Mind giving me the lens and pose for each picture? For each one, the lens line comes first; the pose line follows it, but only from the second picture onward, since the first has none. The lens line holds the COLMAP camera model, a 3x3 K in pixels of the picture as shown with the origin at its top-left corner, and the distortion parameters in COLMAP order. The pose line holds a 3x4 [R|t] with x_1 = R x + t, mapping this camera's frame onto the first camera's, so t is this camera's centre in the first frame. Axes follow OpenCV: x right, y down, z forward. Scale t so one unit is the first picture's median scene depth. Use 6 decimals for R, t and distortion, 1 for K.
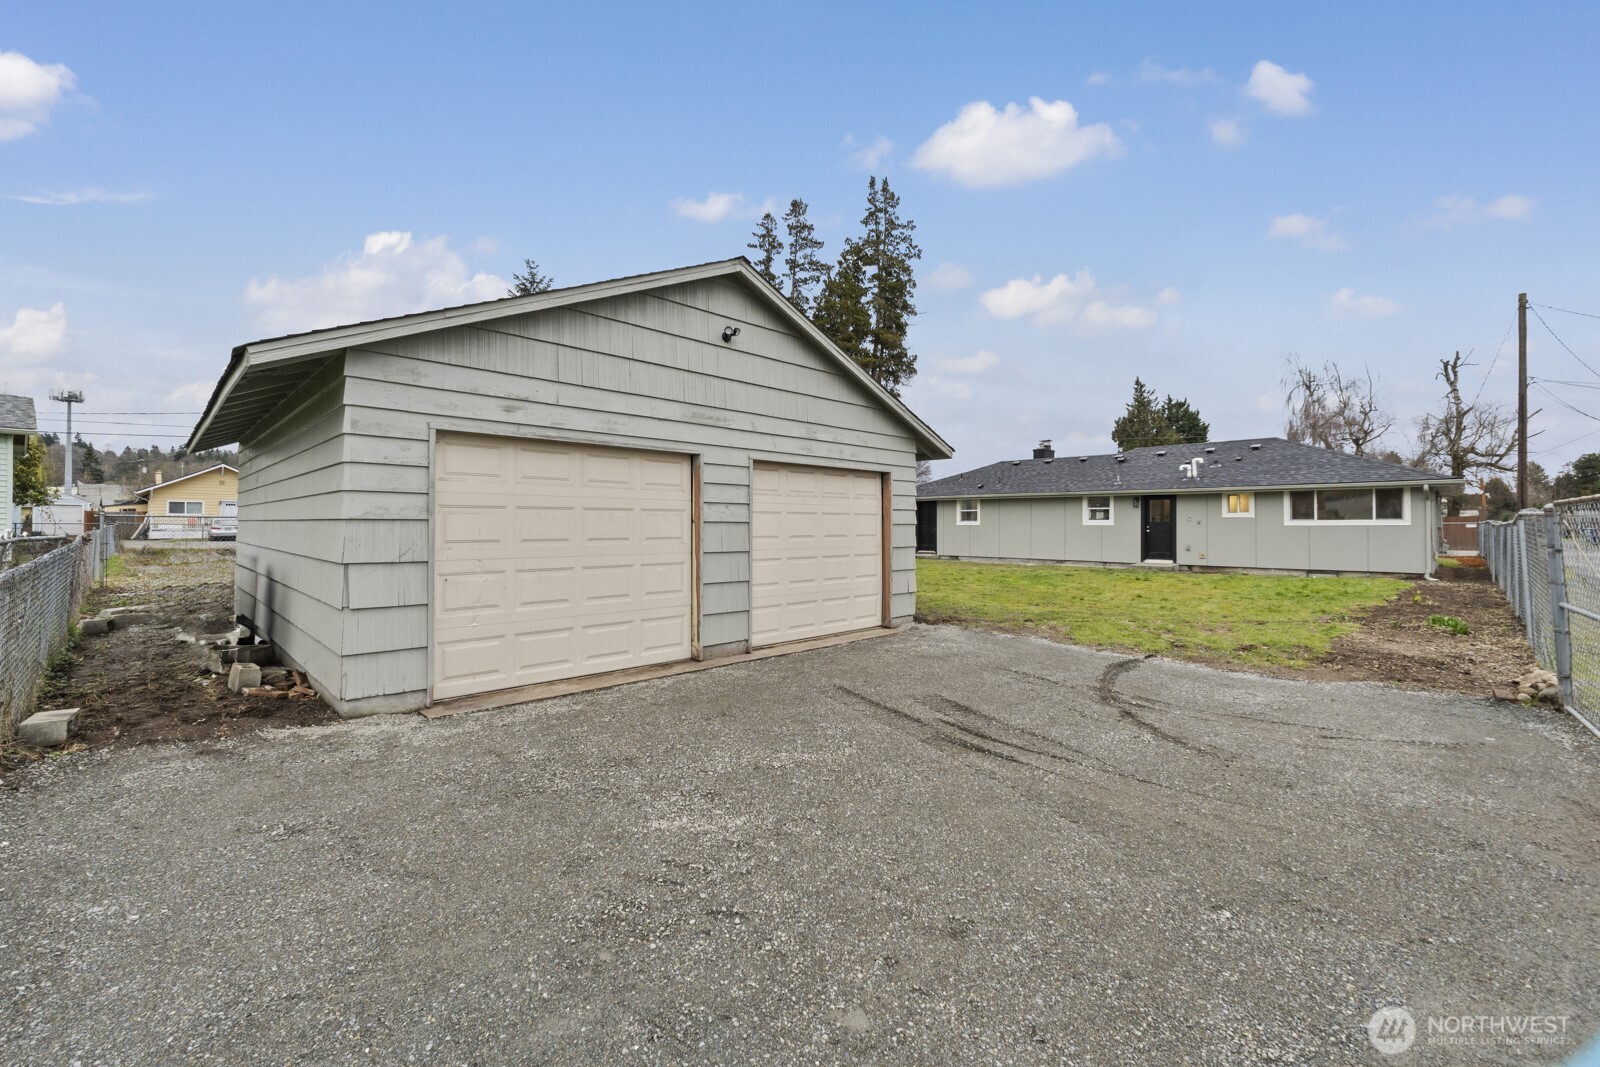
lens RADIAL K [[665.2, 0, 801.8], [0, 665.2, 530.4], [0, 0, 1]] dist [-0.008337, -0.000273]
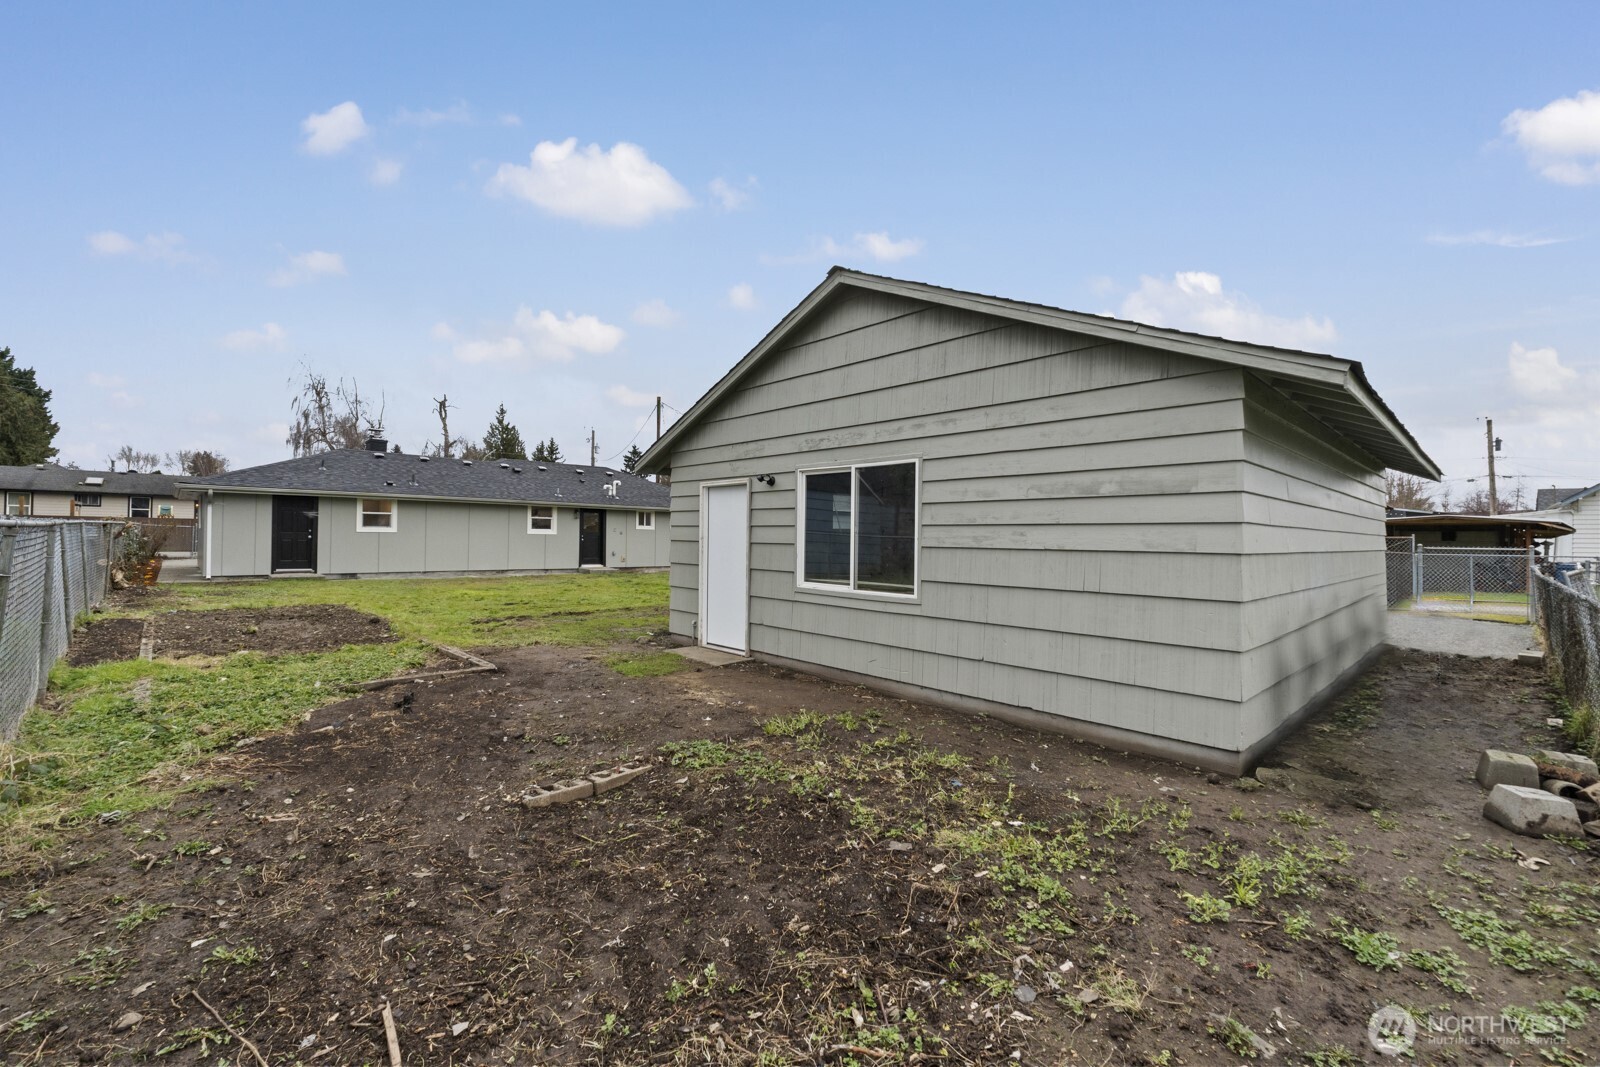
lens RADIAL K [[683.2, 0, 800.0], [0, 683.2, 533.5], [0, 0, 1]] dist [-0.006636, 0.000020]
pose [[0.026048, 0.002350, 0.999658, -0.604194], [-0.006770, 0.999975, -0.002175, -0.009097], [-0.999638, -0.006711, 0.026063, 0.563441]]
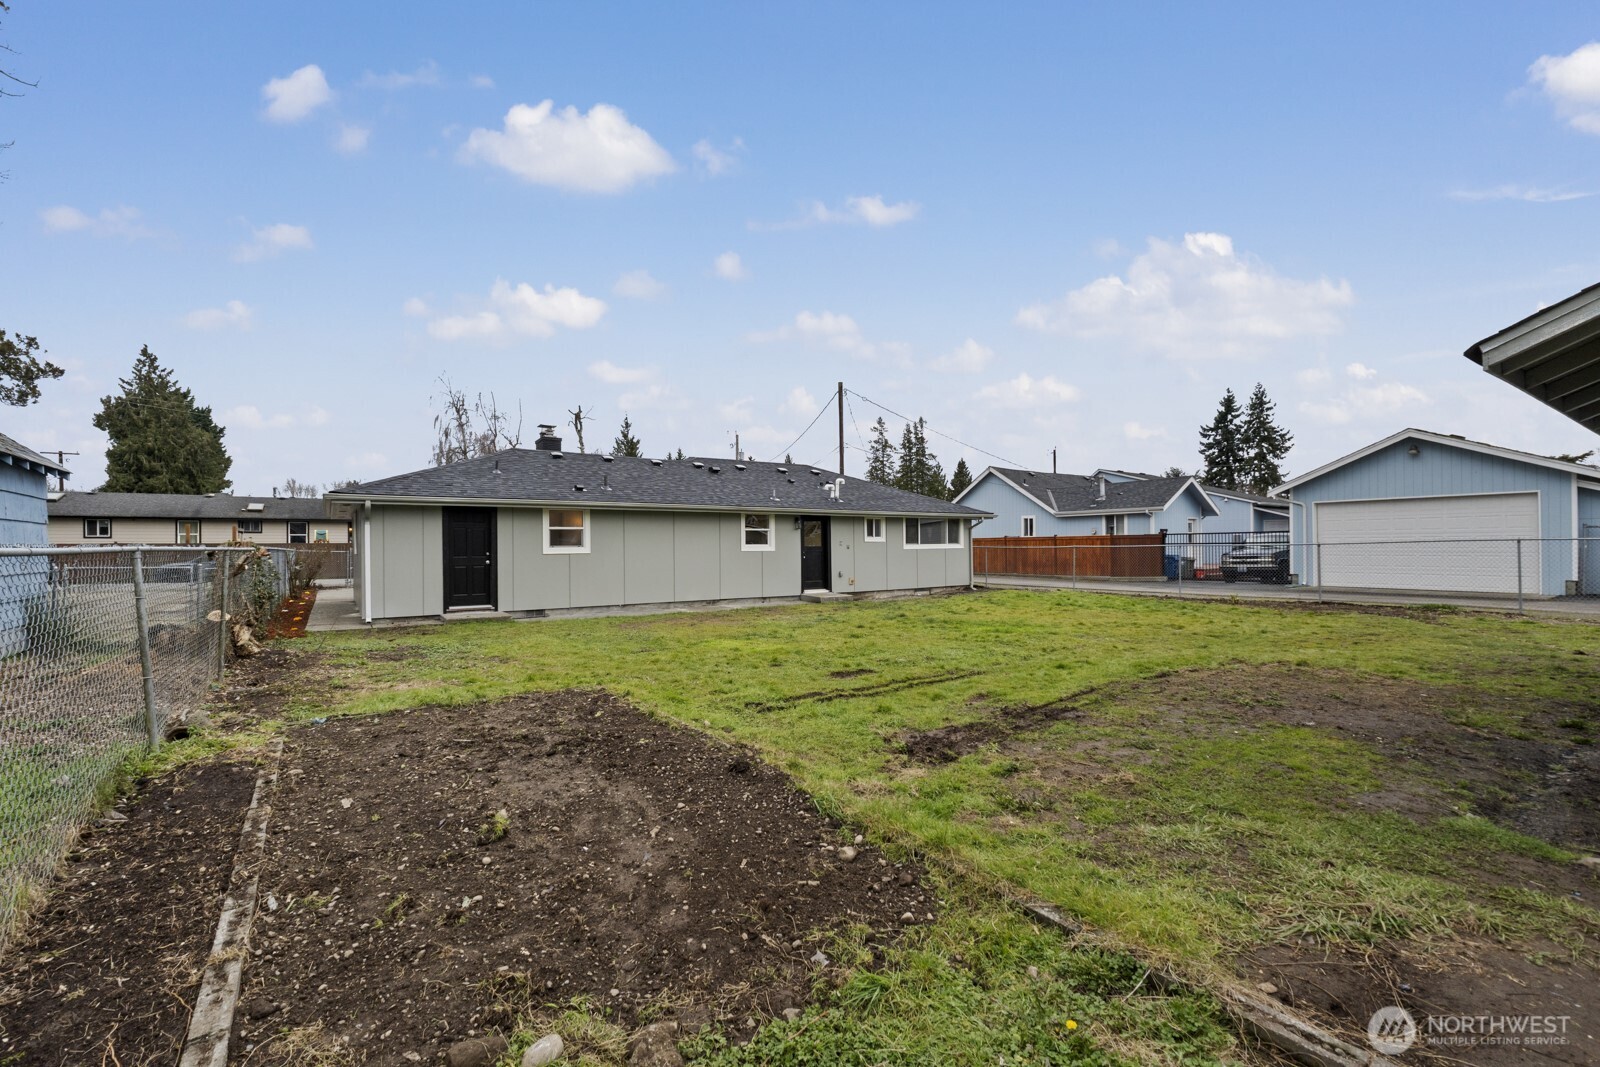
lens RADIAL K [[687.3, 0, 777.9], [0, 687.3, 547.7], [0, 0, 1]] dist [0.000351, -0.000097]
pose [[0.193648, -0.003994, 0.981063, -0.341040], [0.017437, 0.999848, 0.000629, -0.011678], [-0.980916, 0.016985, 0.193688, 0.812343]]
